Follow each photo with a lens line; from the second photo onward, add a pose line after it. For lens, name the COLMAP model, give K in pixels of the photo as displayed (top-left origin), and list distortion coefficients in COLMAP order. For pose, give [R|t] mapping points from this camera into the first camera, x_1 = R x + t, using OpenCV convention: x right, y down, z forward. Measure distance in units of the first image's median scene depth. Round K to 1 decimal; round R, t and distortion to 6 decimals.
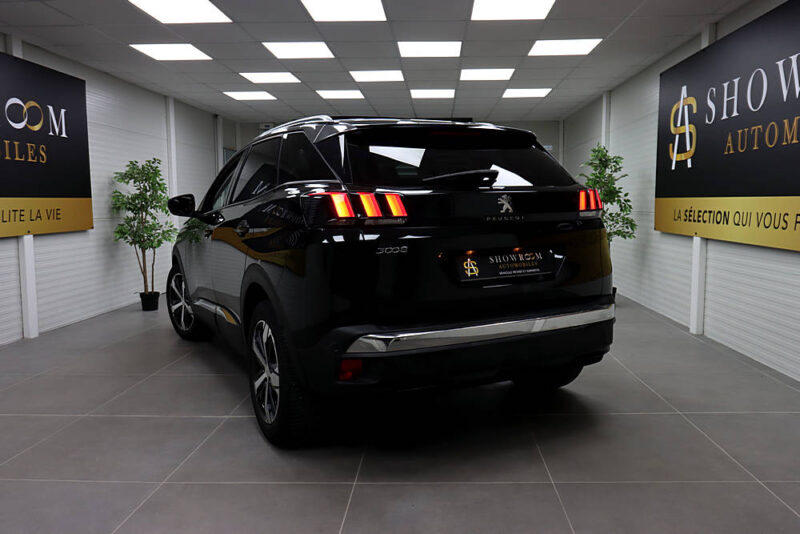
lens RADIAL K [[619.7, 0, 409.9], [0, 619.7, 251.7], [0, 0, 1]] dist [0.003777, 0.004512]
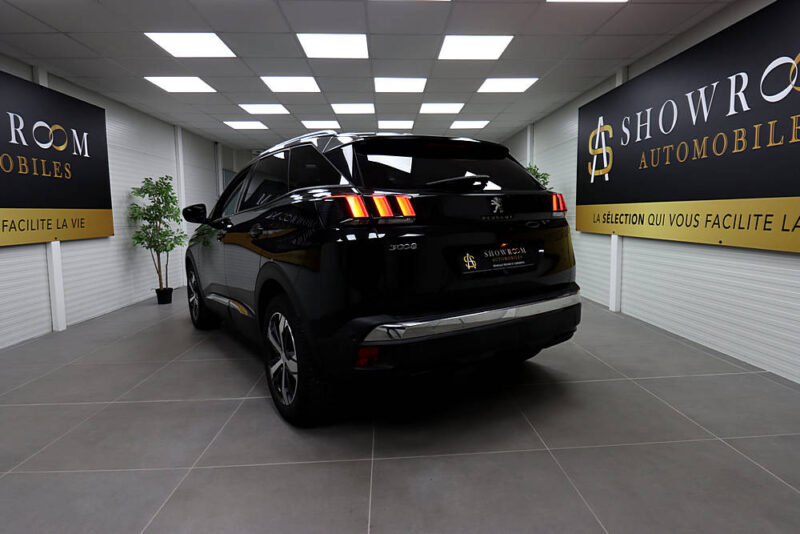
lens RADIAL K [[469.2, 0, 407.7], [0, 469.2, 252.7], [0, 0, 1]] dist [-0.002448, -0.002849]
pose [[0.995677, -0.016588, 0.091385, -0.047815], [0.016393, 0.999861, 0.002889, 0.002868], [-0.091420, -0.001379, 0.995811, 0.082513]]
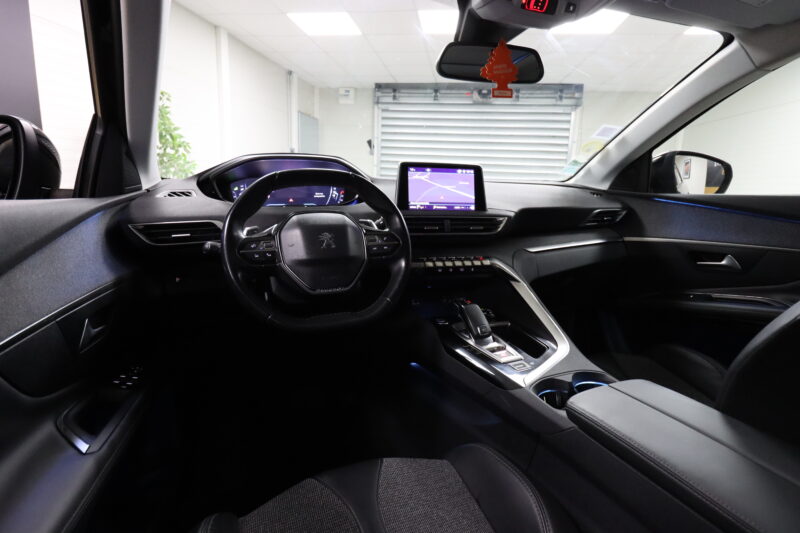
lens RADIAL K [[423.4, 0, 401.8], [0, 423.4, 262.3], [0, 0, 1]] dist [-0.000999, -0.001560]
pose [[0.994954, 0.052310, -0.085614, -0.180121], [-0.042462, 0.992680, 0.113063, -0.054966], [0.090902, -0.108858, 0.989892, 0.780603]]
